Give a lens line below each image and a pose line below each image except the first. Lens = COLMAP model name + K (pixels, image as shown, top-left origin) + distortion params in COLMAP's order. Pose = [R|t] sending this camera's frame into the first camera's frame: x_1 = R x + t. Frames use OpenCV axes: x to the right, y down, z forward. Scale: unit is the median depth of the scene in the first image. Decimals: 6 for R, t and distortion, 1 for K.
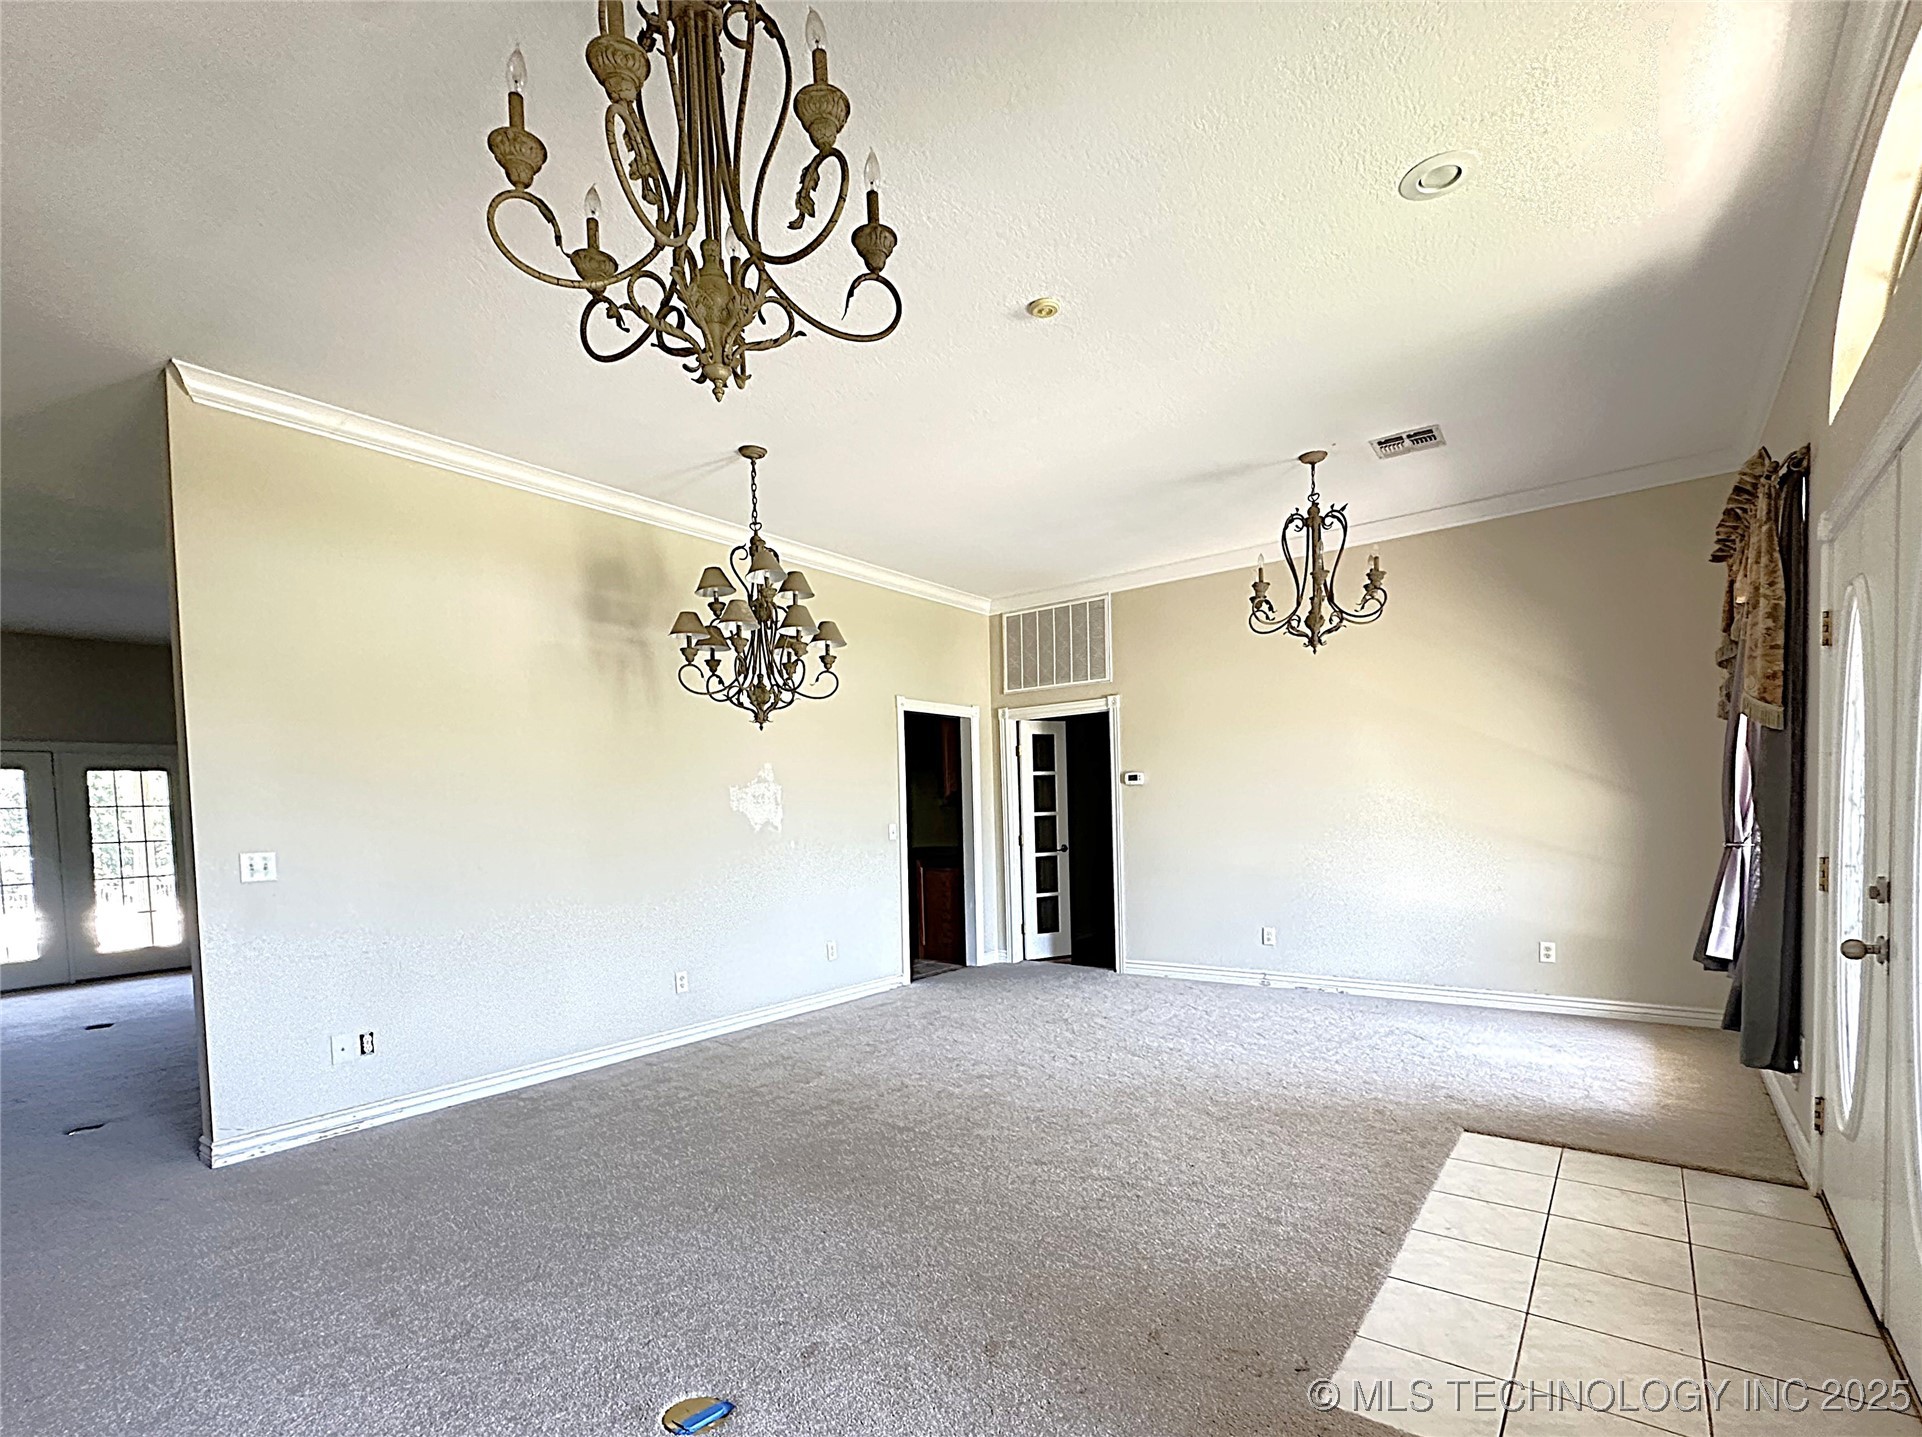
lens RADIAL K [[903.9, 0, 924.0], [0, 903.9, 842.7], [0, 0, 1]] dist [-0.003162, -0.000387]
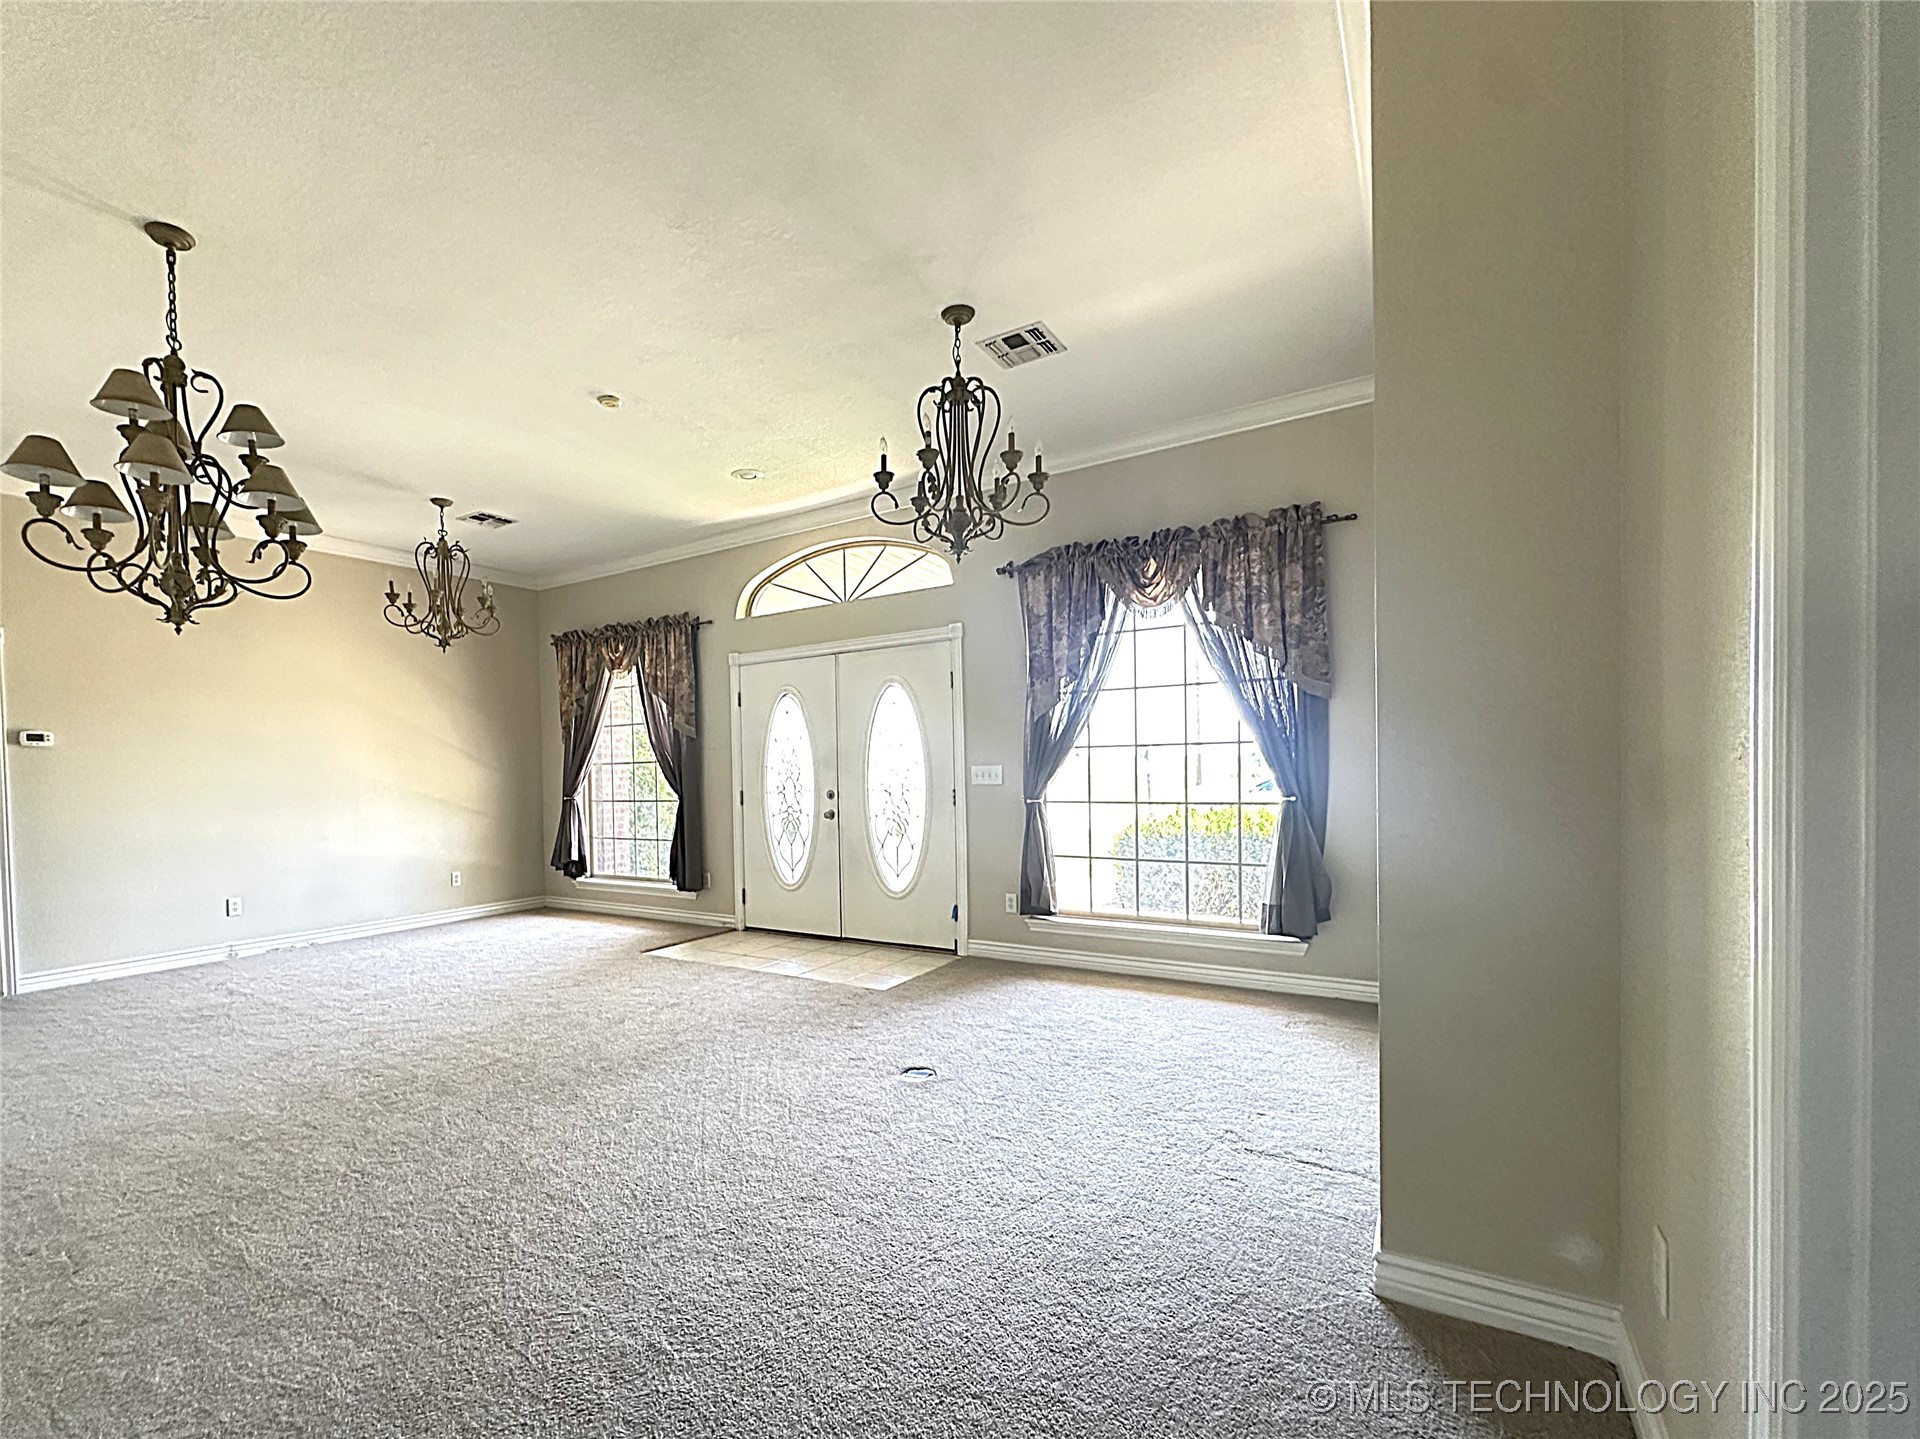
lens RADIAL K [[848.3, 0, 879.2], [0, 848.3, 784.0], [0, 0, 1]] dist [-0.003526, 0.000324]
pose [[-0.088315, 0.015759, 0.995968, -0.743504], [0.056995, 0.998317, -0.010742, 0.023544], [-0.994461, 0.055817, -0.089065, 0.452256]]
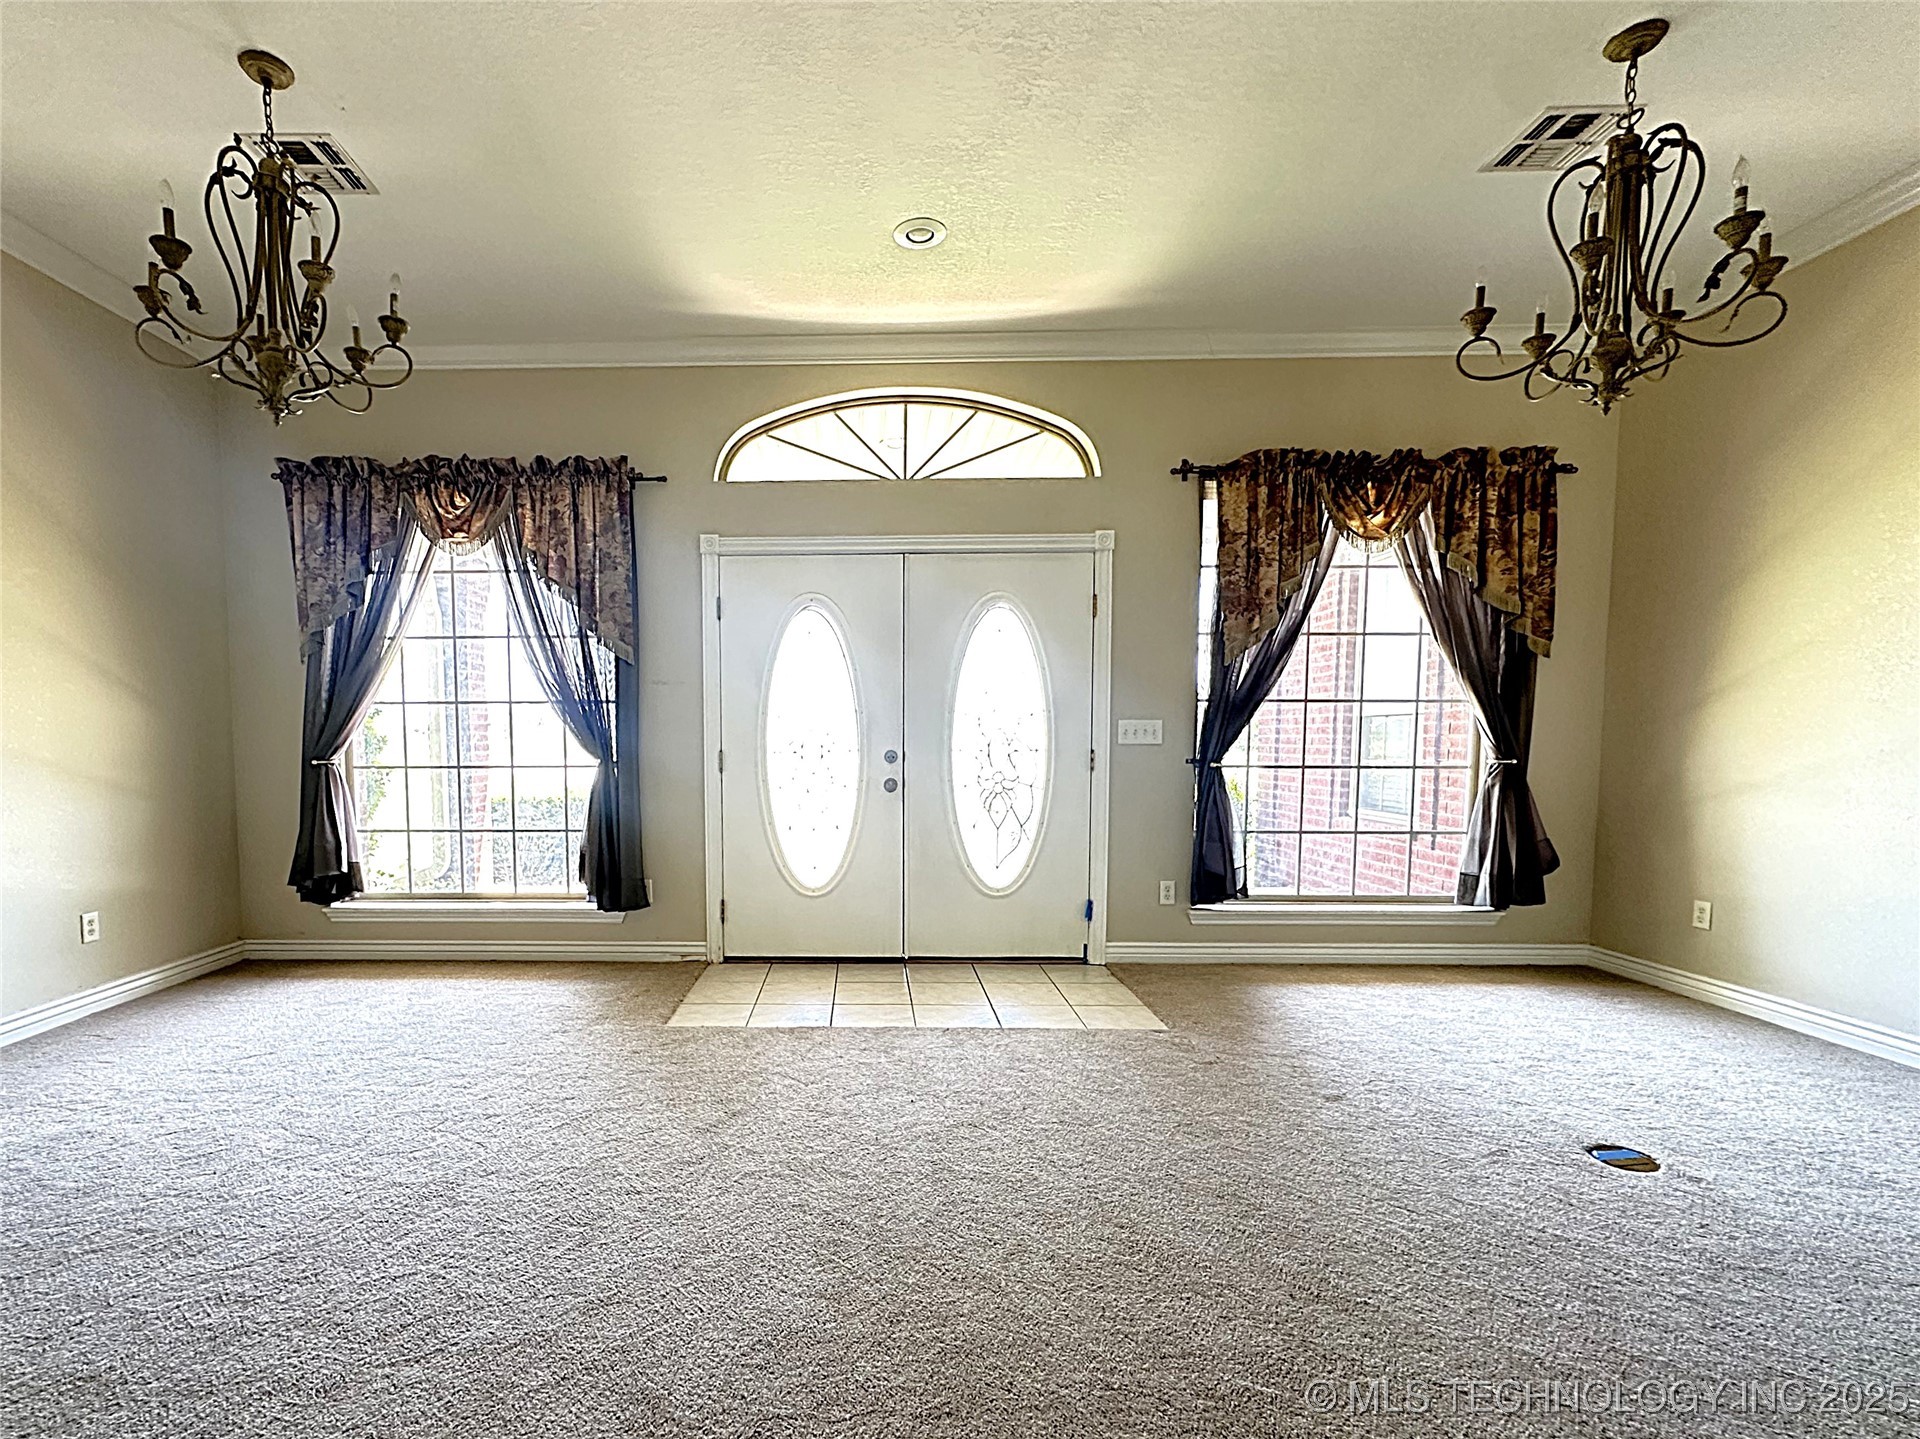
lens RADIAL K [[861.4, 0, 870.9], [0, 861.4, 803.4], [0, 0, 1]] dist [-0.011535, 0.002591]
pose [[-0.607211, -0.031871, 0.793901, -0.206414], [0.045433, 0.996168, 0.074740, 0.003073], [-0.793241, 0.081452, -0.603436, 0.946497]]
